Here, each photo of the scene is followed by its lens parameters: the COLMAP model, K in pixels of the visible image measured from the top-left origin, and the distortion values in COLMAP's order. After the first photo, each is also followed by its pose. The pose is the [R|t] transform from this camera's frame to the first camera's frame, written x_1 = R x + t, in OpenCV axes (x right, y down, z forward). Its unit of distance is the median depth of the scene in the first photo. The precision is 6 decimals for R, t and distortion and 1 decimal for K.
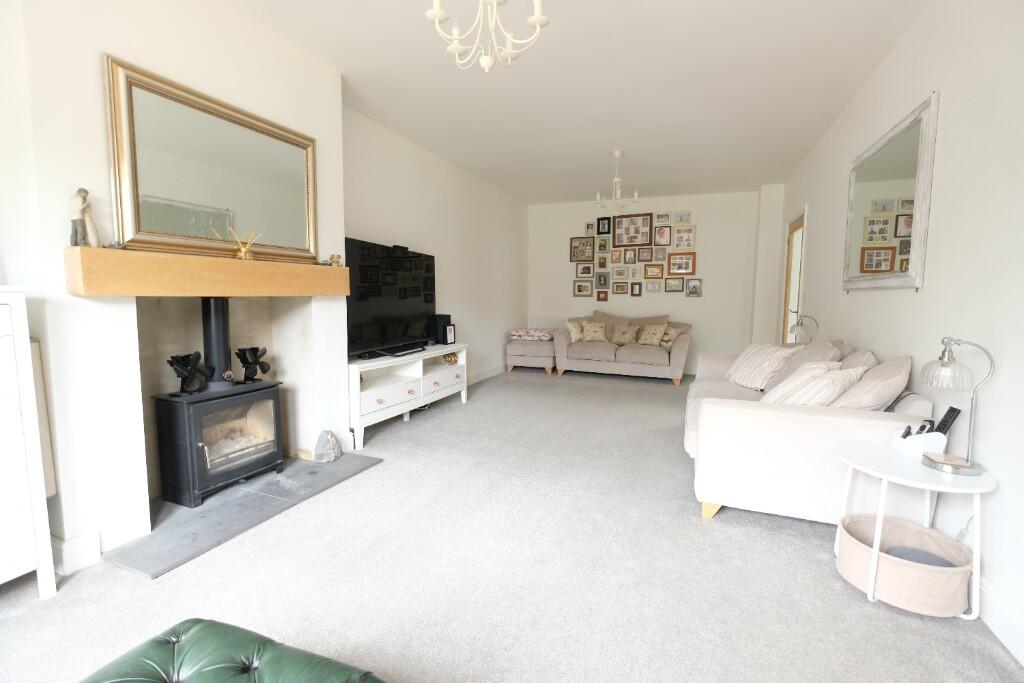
lens RADIAL K [[445.7, 0, 512.0], [0, 445.7, 341.5], [0, 0, 1]] dist [-0.000189, 0.000131]
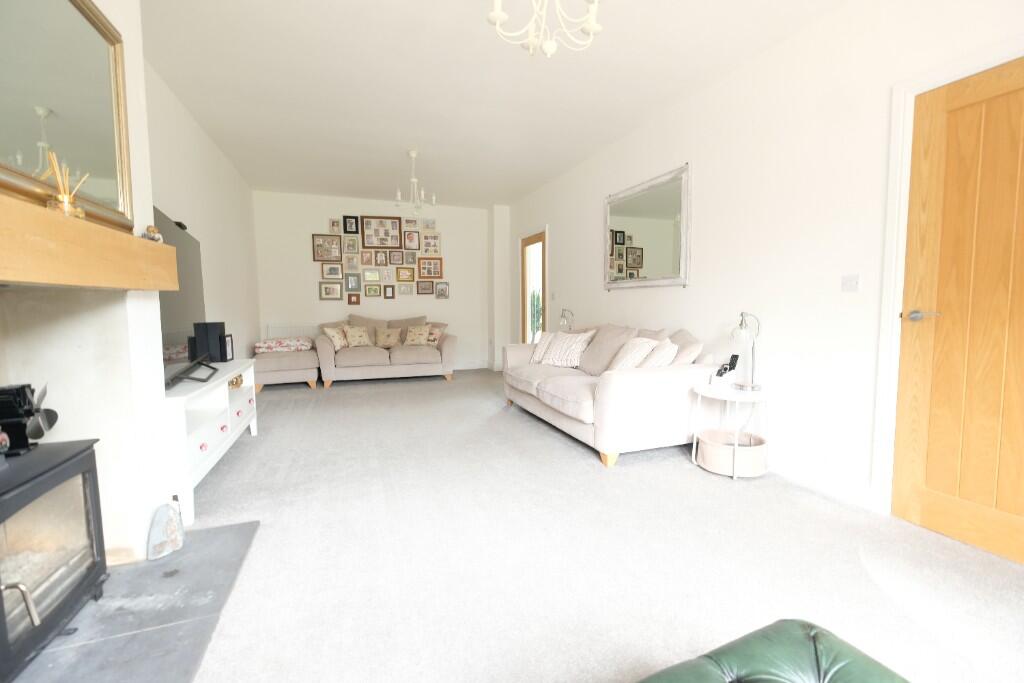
lens RADIAL K [[445.7, 0, 512.0], [0, 445.7, 341.5], [0, 0, 1]] dist [-0.000189, 0.000131]
pose [[0.735175, -0.071346, 0.674113, -0.207394], [0.082747, 0.996454, 0.015219, 0.001047], [-0.672808, 0.044592, 0.738472, 0.087473]]
